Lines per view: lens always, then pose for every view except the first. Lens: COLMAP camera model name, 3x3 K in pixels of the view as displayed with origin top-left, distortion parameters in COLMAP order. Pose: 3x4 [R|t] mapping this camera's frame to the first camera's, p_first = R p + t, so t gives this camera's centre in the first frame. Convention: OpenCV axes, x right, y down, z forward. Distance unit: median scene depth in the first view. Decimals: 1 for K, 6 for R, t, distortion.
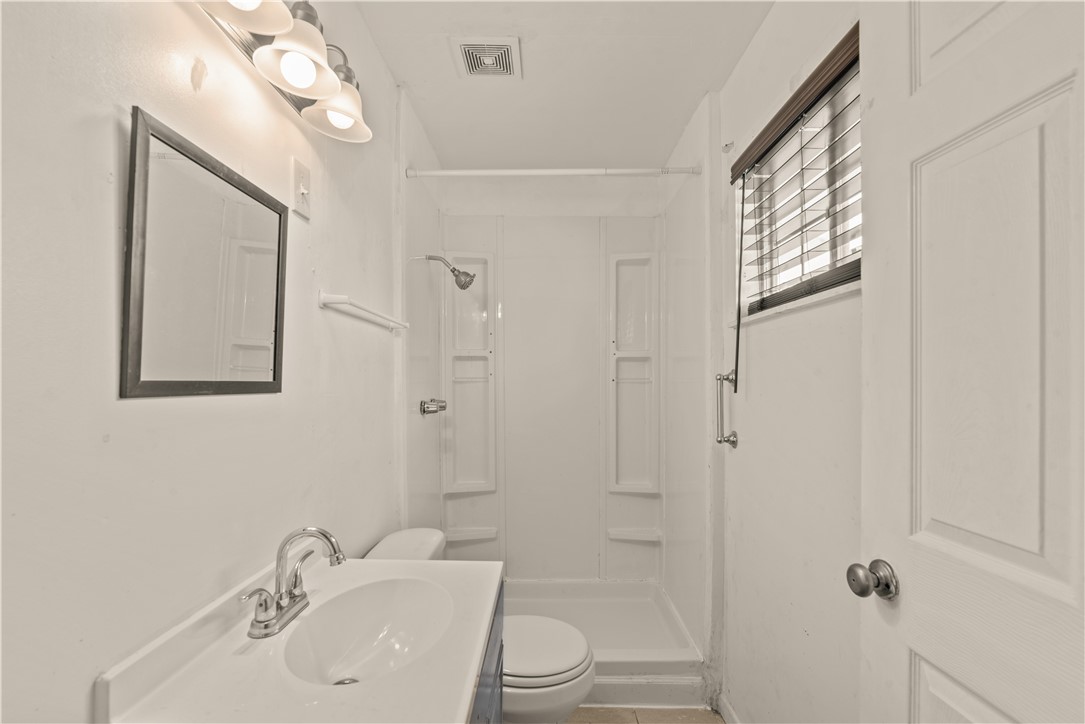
lens RADIAL K [[632.6, 0, 542.5], [0, 632.6, 362.0], [0, 0, 1]] dist [-0.017994, 0.001149]
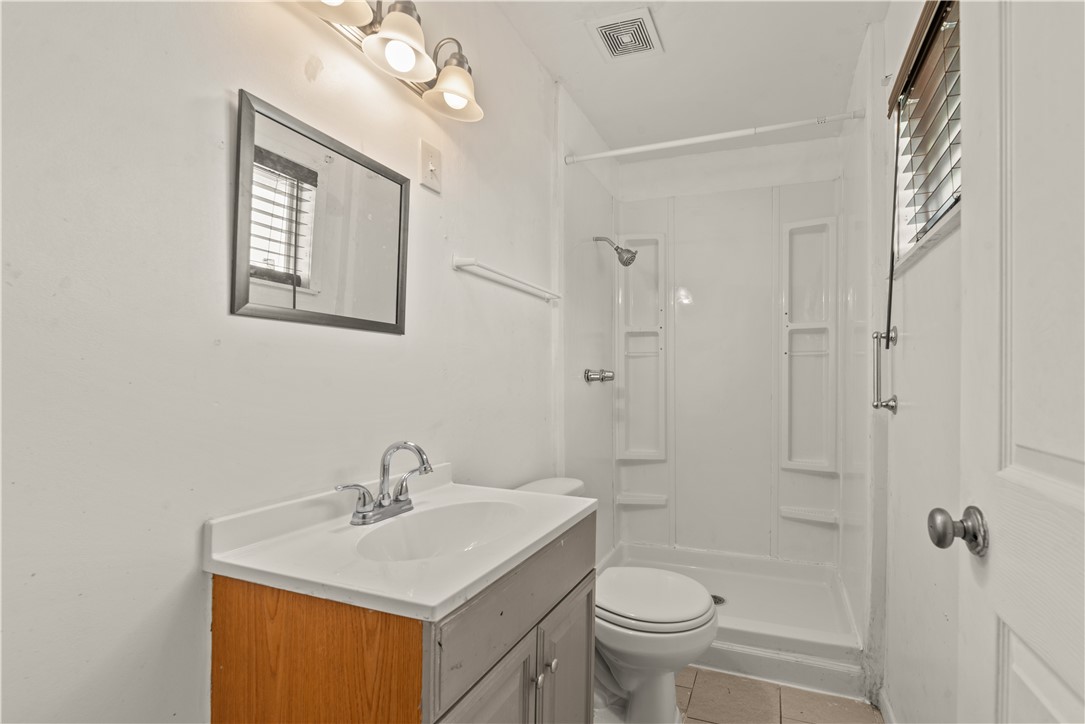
lens RADIAL K [[582.5, 0, 542.5], [0, 582.5, 362.0], [0, 0, 1]] dist [-0.005538, 0.000889]
pose [[0.925630, -0.000346, -0.378430, 0.147576], [0.000090, 1.000000, -0.000695, 0.060748], [0.378430, 0.000609, 0.925630, 0.046723]]
